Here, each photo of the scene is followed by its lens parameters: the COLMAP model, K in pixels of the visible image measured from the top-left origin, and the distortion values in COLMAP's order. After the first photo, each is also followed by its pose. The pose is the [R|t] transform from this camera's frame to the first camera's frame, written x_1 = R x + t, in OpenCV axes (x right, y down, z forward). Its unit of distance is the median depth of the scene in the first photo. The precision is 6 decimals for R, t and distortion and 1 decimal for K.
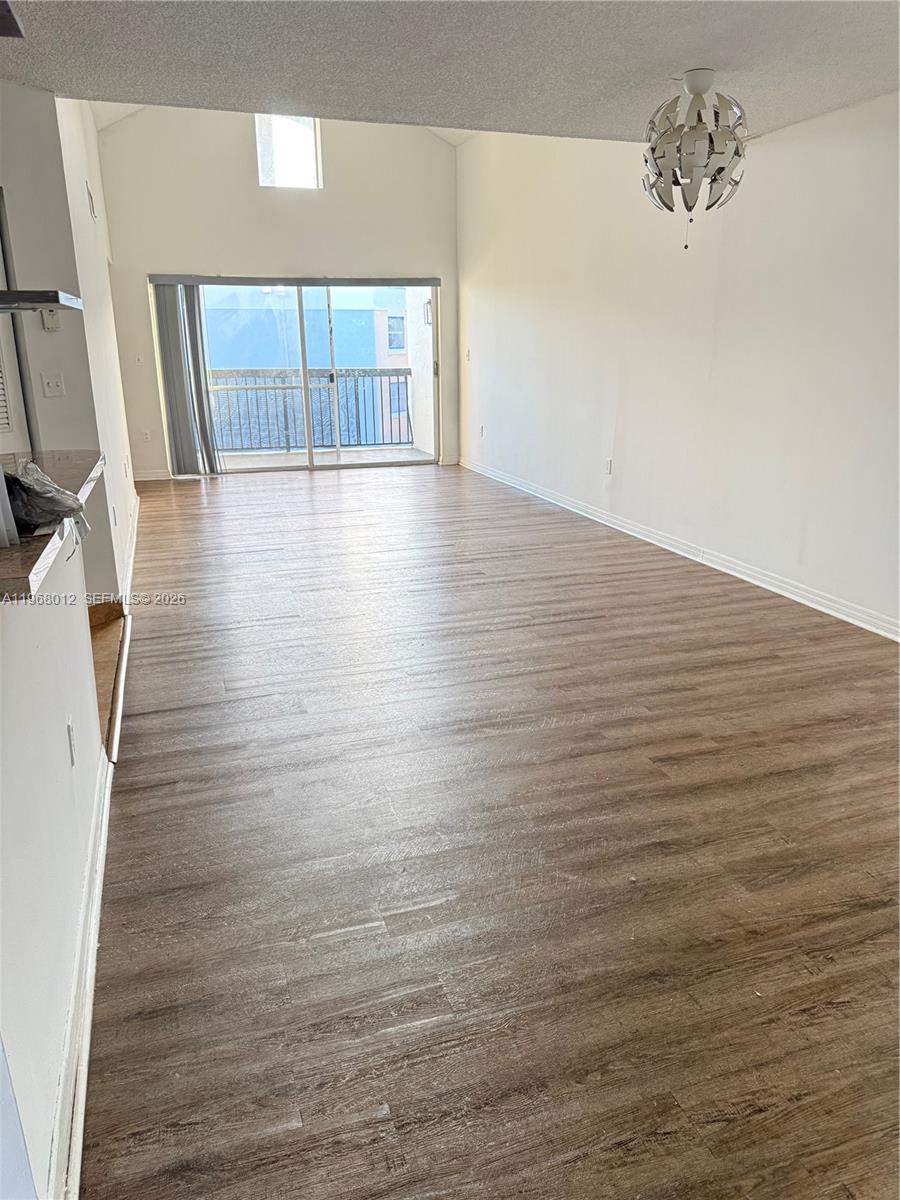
lens RADIAL K [[841.7, 0, 438.0], [0, 841.7, 593.3], [0, 0, 1]] dist [0.006394, -0.046551]
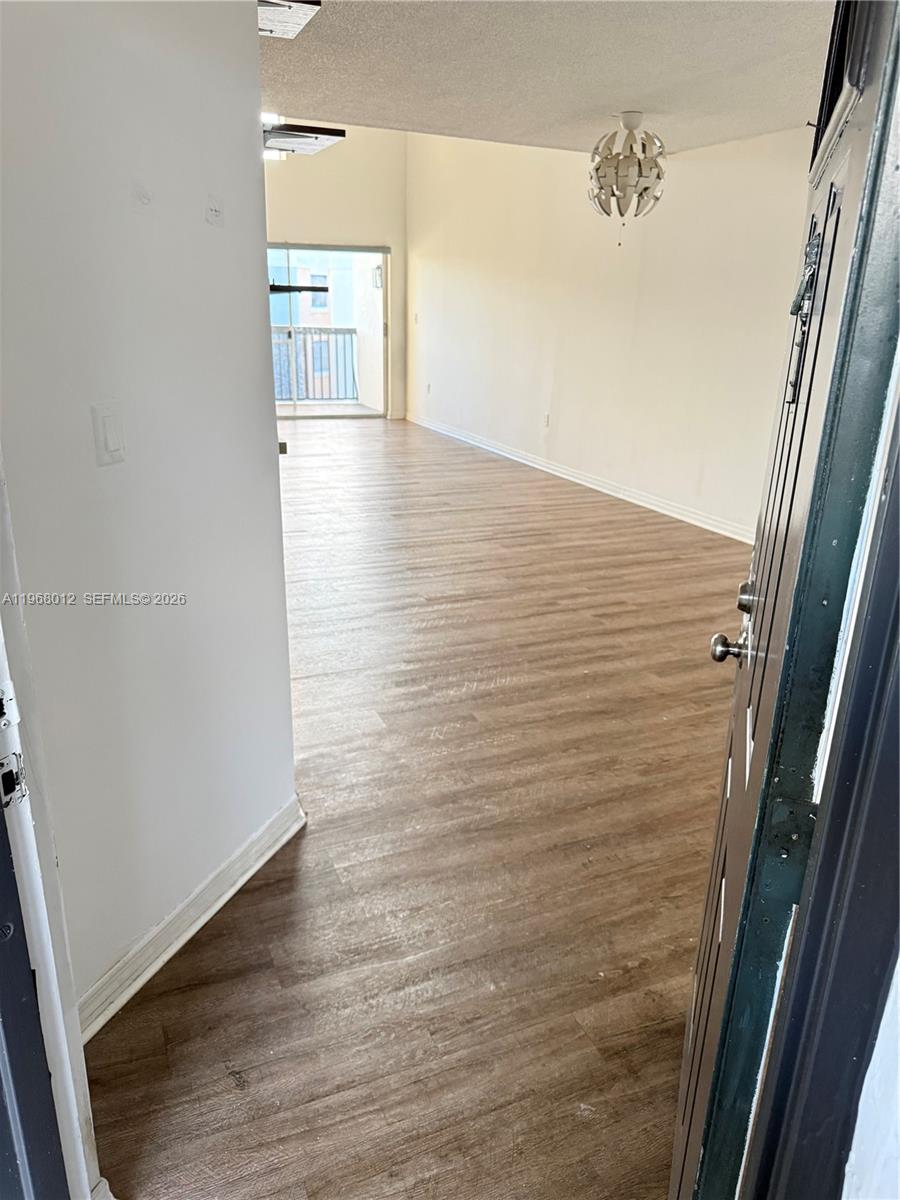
lens RADIAL K [[841.7, 0, 454.1], [0, 841.7, 602.2], [0, 0, 1]] dist [0.006394, -0.046551]
pose [[0.993050, -0.001461, 0.117683, -0.115552], [-0.004614, 0.998671, 0.051337, 0.079665], [-0.117602, -0.051523, 0.991723, -0.300838]]
